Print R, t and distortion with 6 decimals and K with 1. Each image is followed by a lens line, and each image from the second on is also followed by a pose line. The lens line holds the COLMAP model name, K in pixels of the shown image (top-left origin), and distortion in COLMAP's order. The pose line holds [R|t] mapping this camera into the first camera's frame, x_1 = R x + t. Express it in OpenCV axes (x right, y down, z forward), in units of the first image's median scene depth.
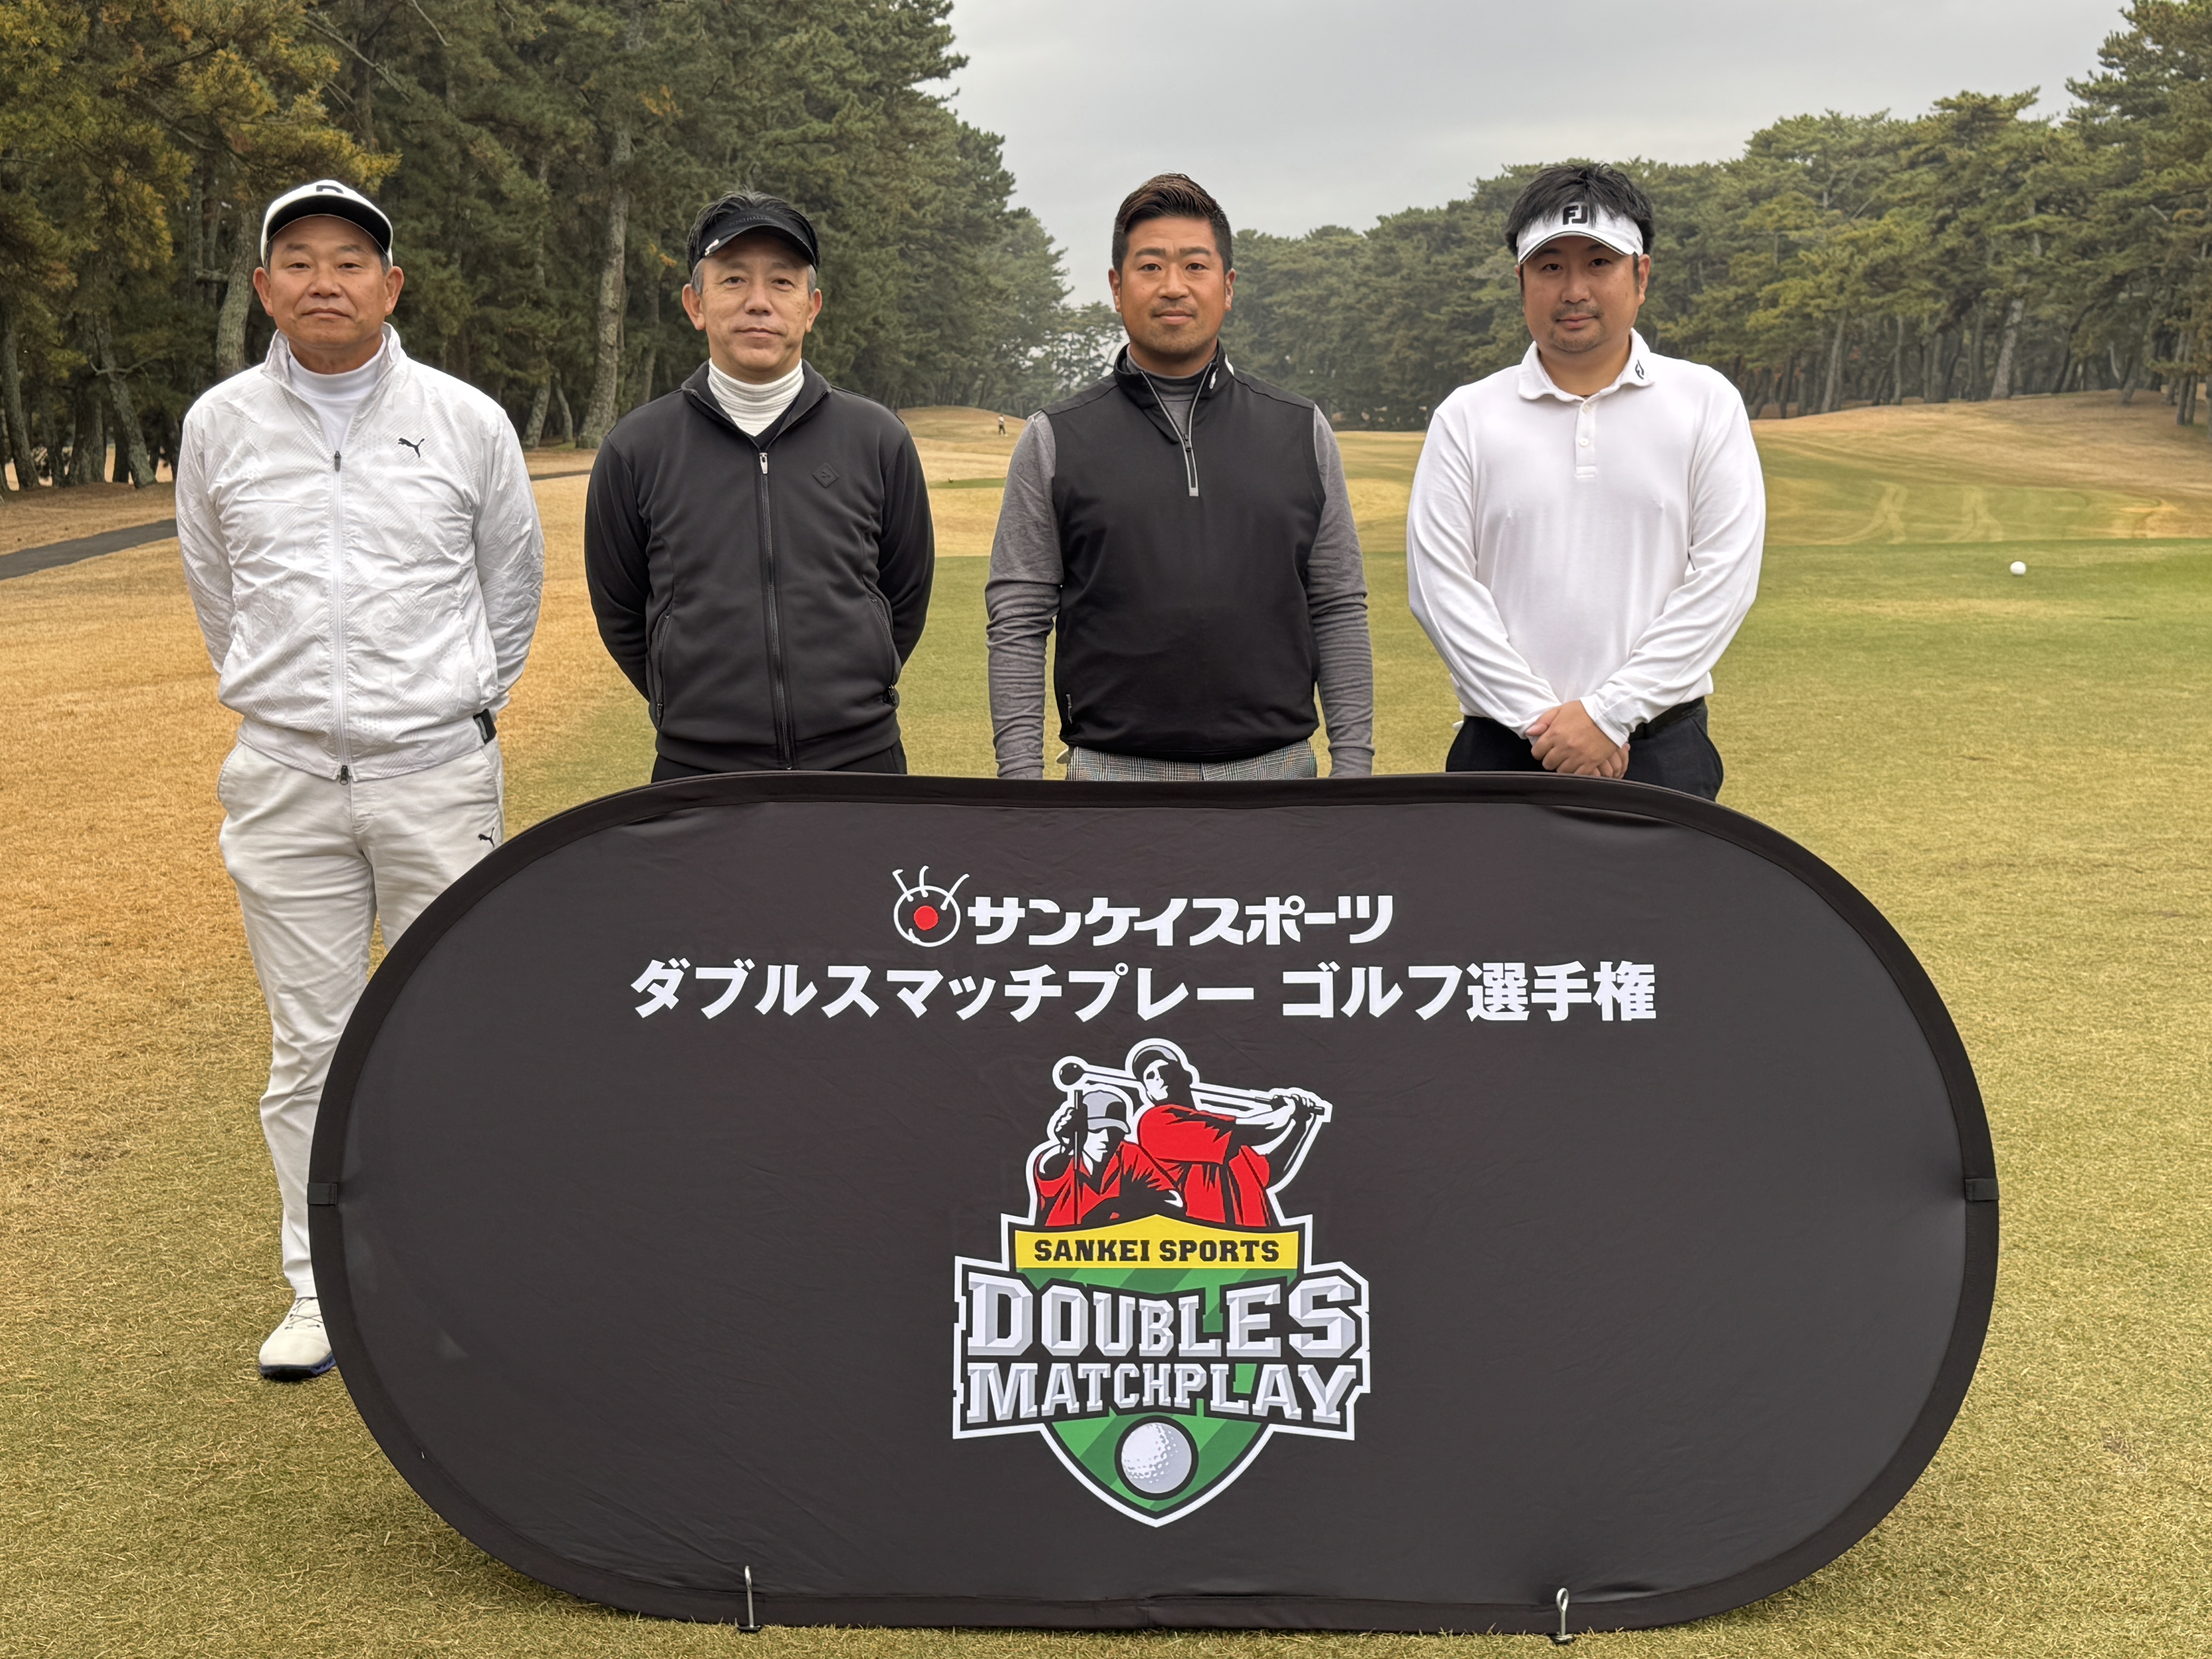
lens RADIAL K [[2837.8, 0, 1105.8], [0, 2837.8, 824.5], [0, 0, 1]] dist [0.078165, 0.000000]
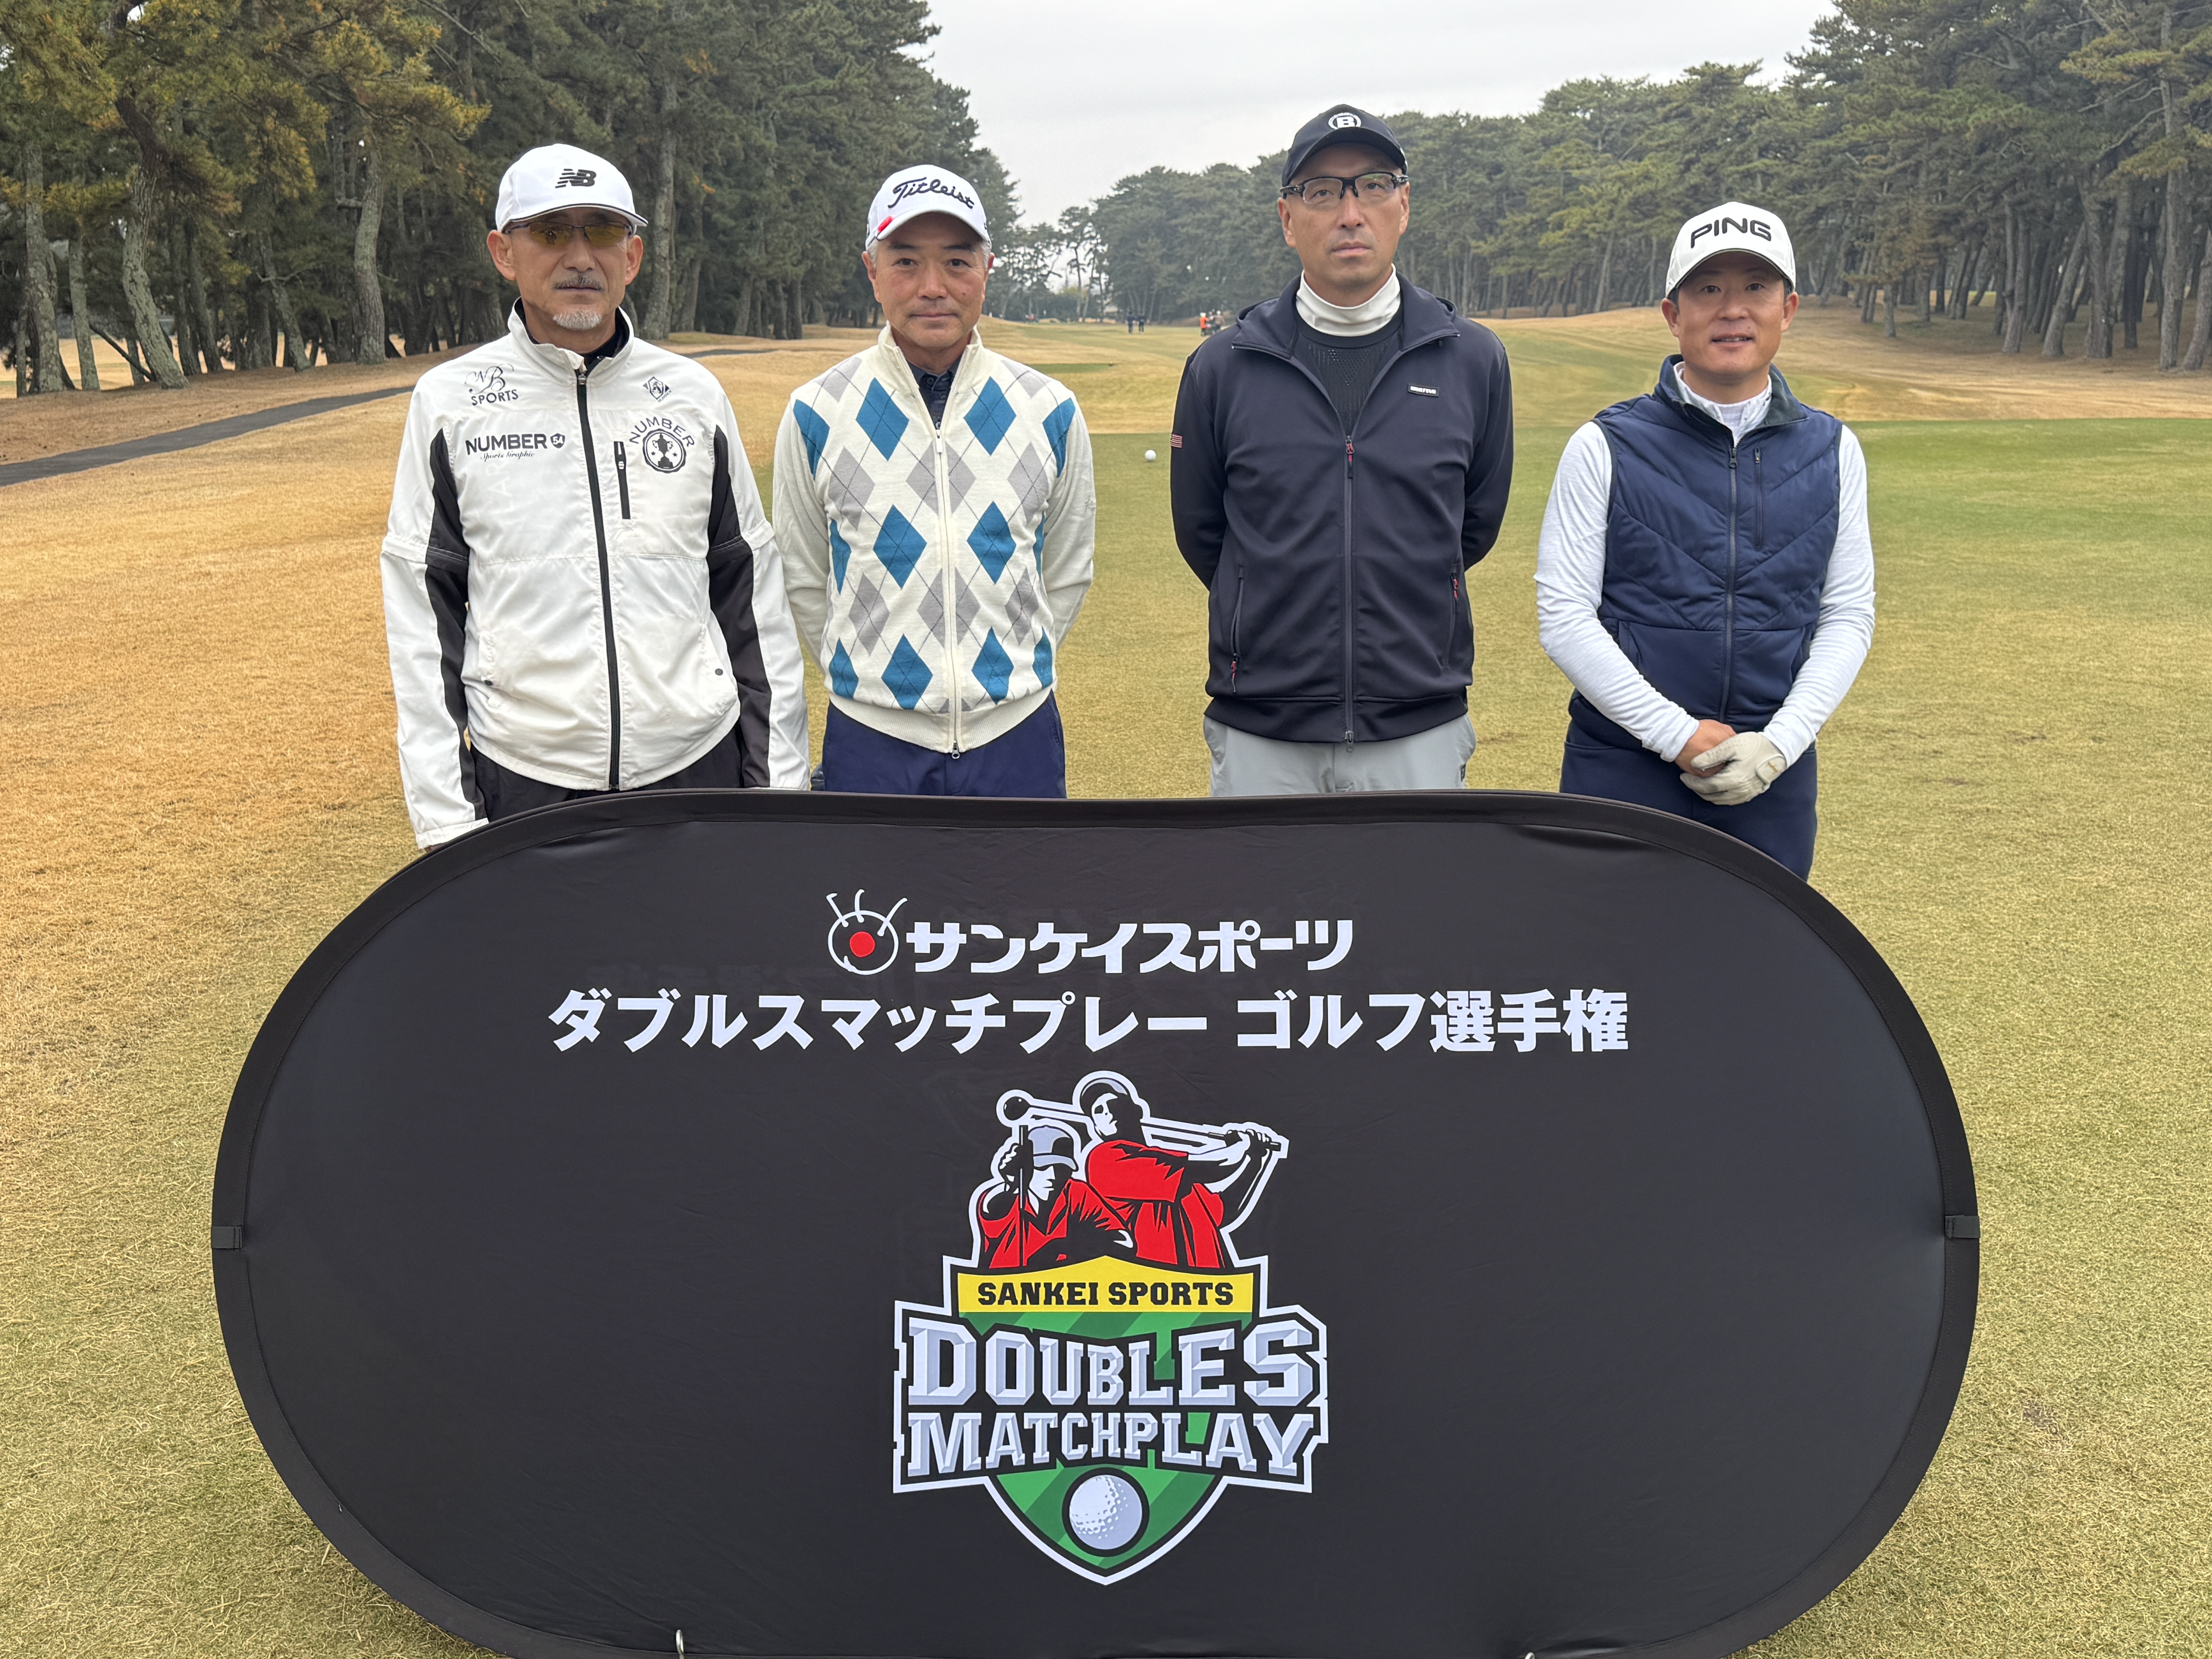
lens RADIAL K [[2123.9, 0, 1100.1], [0, 2123.9, 838.1], [0, 0, 1]] dist [0.025514, 0.000000]
pose [[0.999733, -0.003487, 0.022830, 0.000128], [0.001188, 0.994989, 0.099975, -0.046248], [-0.023064, -0.099922, 0.994728, 0.188531]]
